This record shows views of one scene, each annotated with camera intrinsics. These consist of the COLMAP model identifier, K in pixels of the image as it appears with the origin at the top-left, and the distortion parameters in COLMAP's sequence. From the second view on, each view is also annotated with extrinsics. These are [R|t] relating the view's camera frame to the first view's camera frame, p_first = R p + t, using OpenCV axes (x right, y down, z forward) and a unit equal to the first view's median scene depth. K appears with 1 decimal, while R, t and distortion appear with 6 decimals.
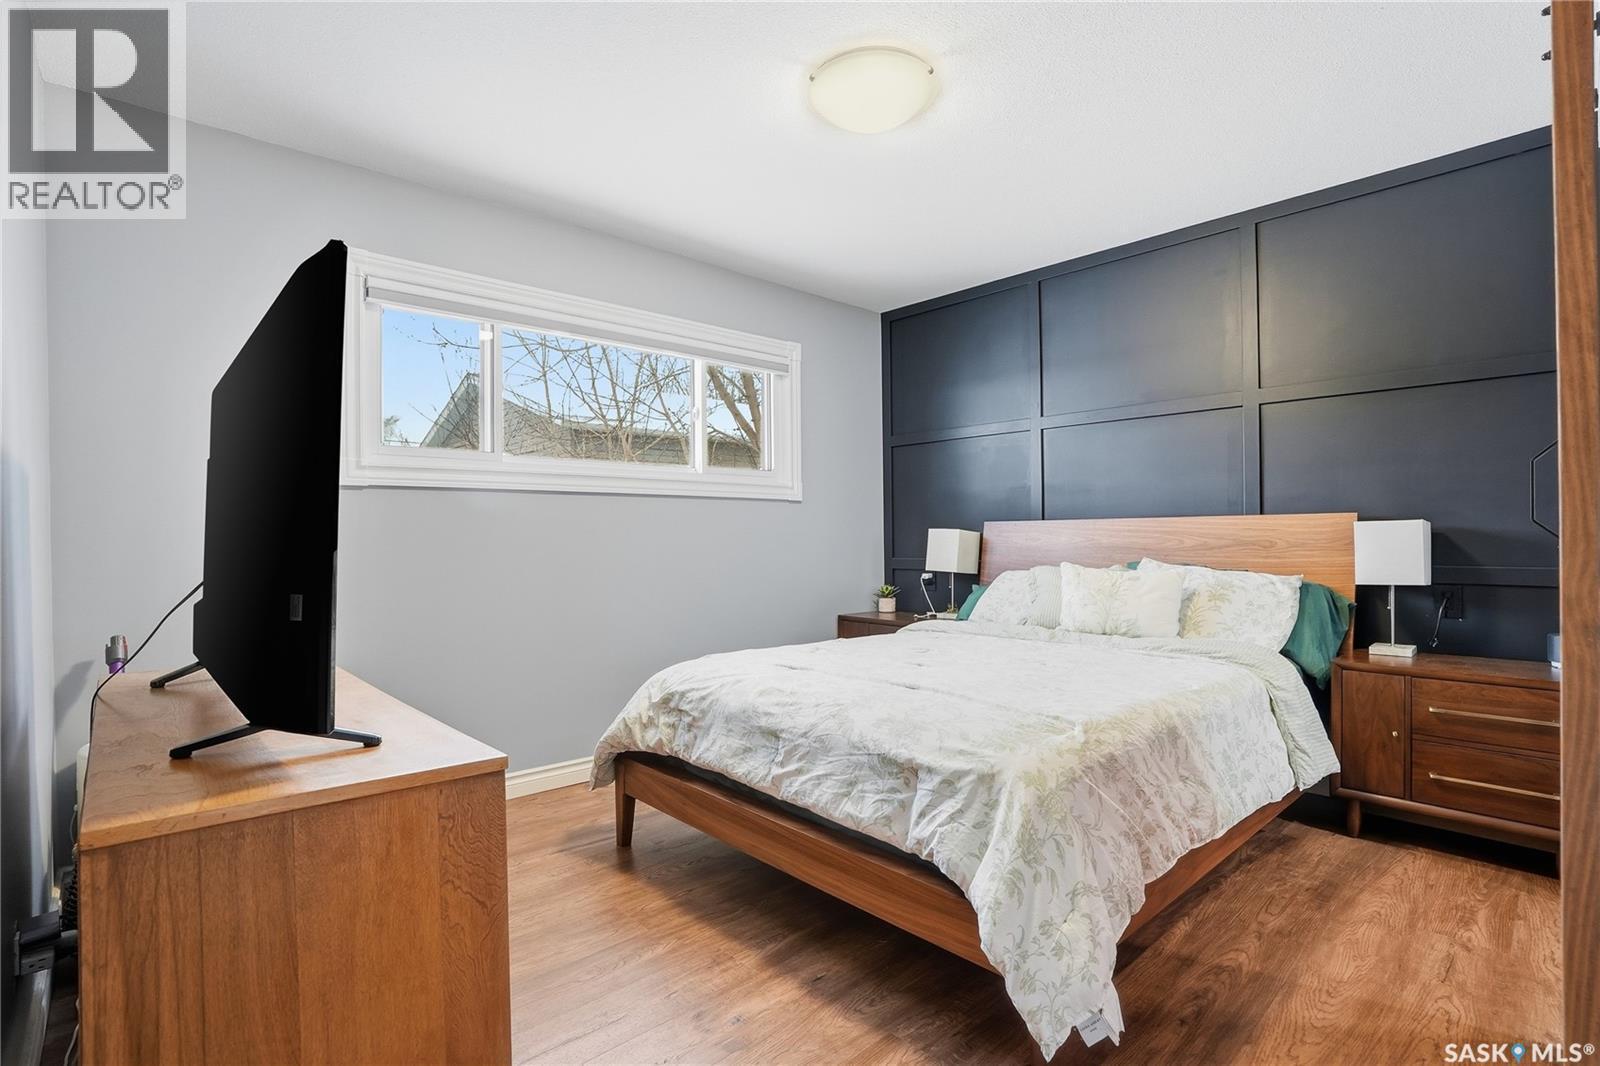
lens RADIAL K [[734.5, 0, 800.9], [0, 734.5, 530.3], [0, 0, 1]] dist [-0.002240, -0.000206]
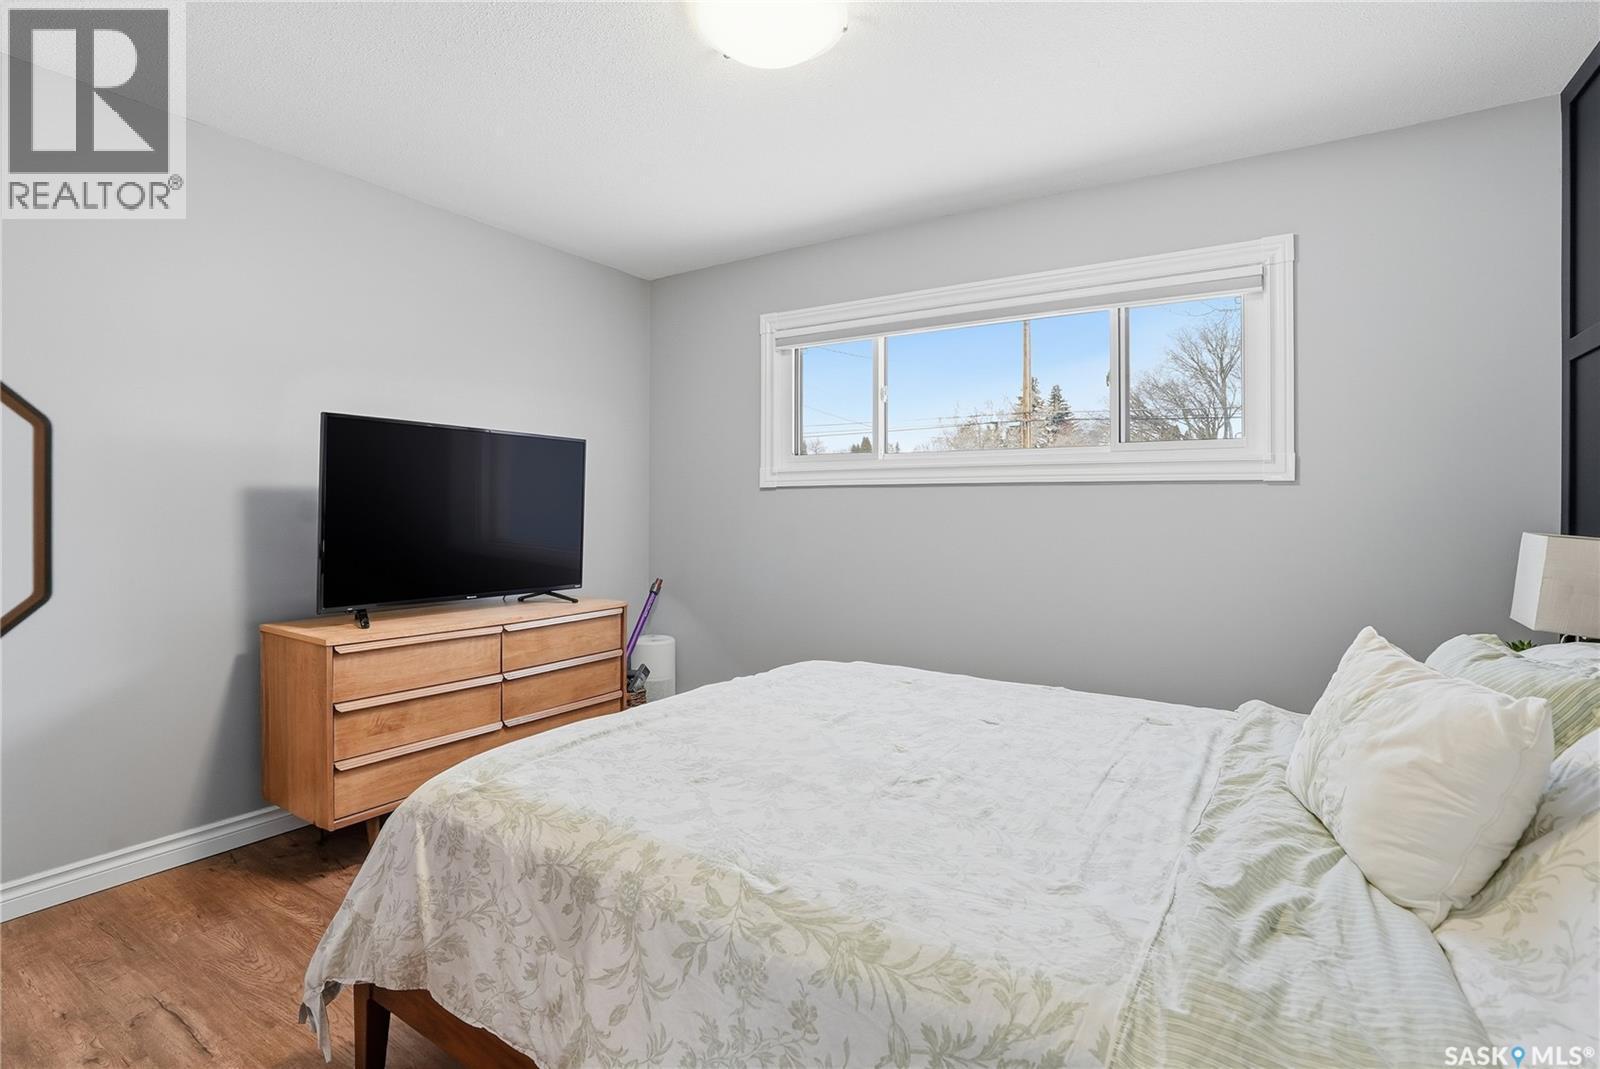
lens RADIAL K [[735.5, 0, 797.5], [0, 735.5, 528.0], [0, 0, 1]] dist [-0.028475, -0.000308]
pose [[0.264052, 0.023578, -0.964220, 0.856112], [-0.012026, 0.999704, 0.021152, -0.015989], [0.964433, 0.006011, 0.264258, 0.786231]]
